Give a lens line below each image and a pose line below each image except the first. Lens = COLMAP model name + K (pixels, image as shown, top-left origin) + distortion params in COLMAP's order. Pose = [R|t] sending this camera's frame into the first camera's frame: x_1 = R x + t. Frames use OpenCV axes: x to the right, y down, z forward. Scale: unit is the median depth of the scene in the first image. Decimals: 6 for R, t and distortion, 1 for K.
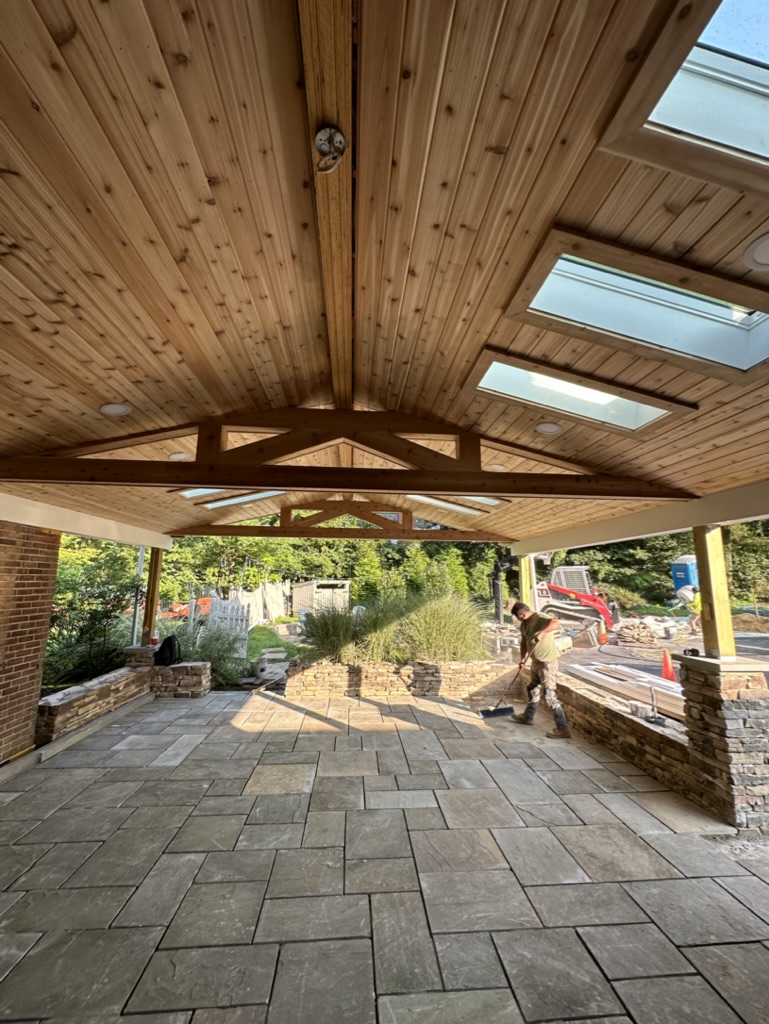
lens RADIAL K [[407.9, 0, 384.5], [0, 407.9, 512.0], [0, 0, 1]] dist [-0.002148, 0.000377]
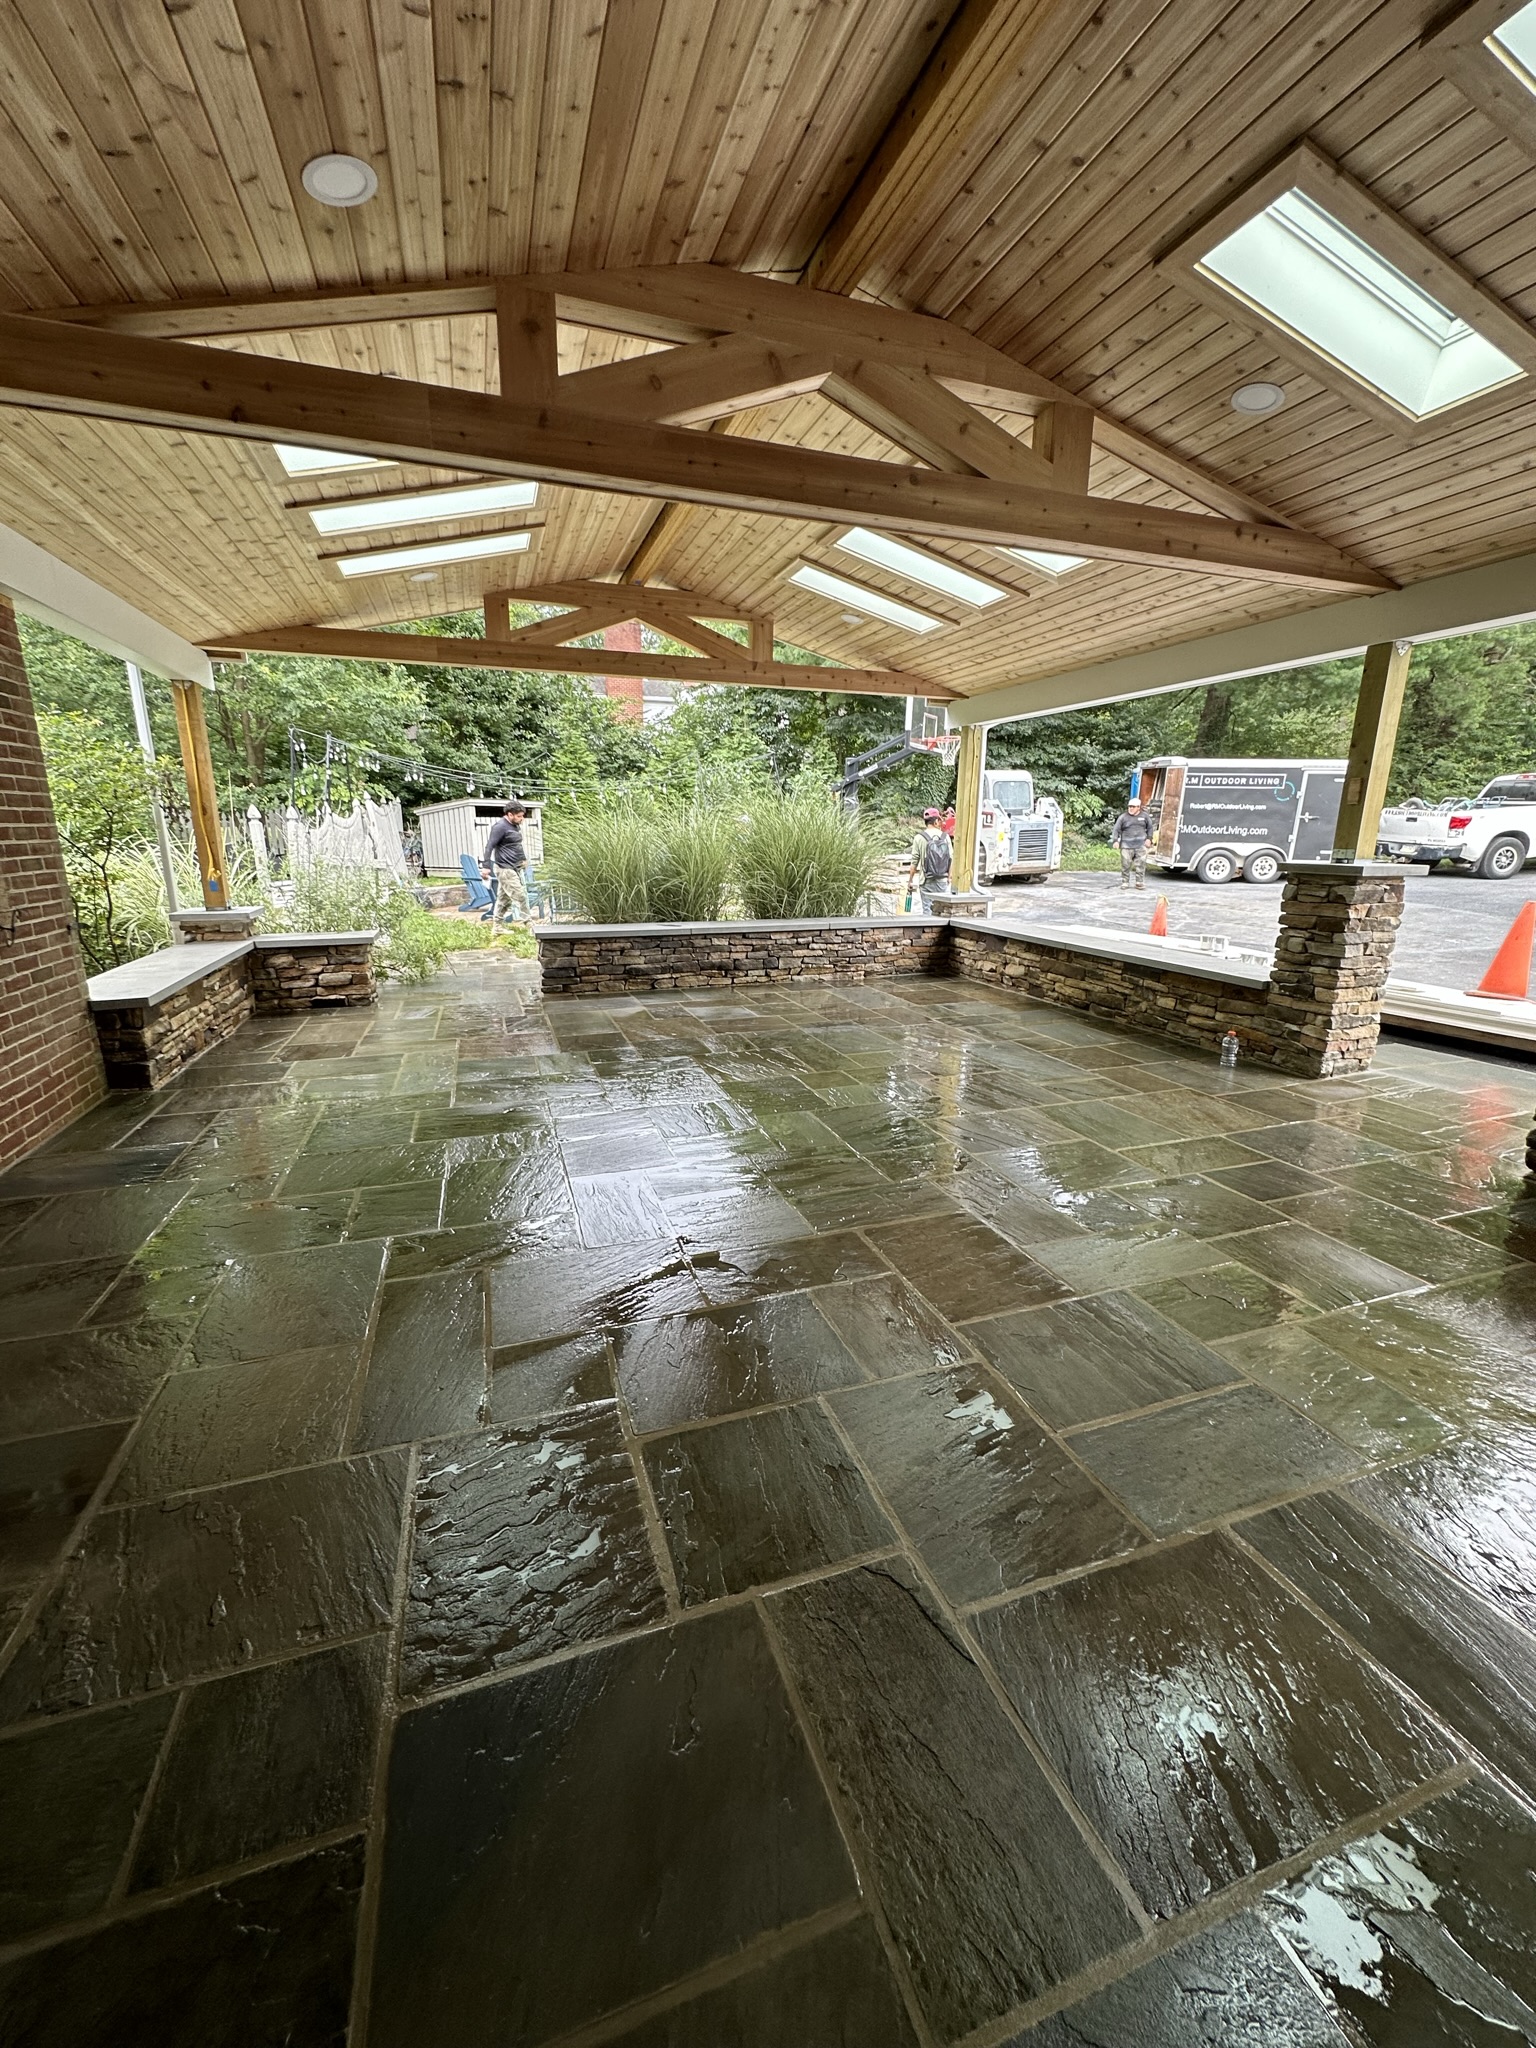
lens RADIAL K [[815.8, 0, 768.0], [0, 815.8, 1024.0], [0, 0, 1]] dist [-0.002148, 0.000377]
pose [[0.967637, -0.062763, 0.244418, -0.418031], [-0.040240, 0.917806, 0.394985, 0.113938], [-0.249119, -0.392037, 0.885577, -0.031841]]
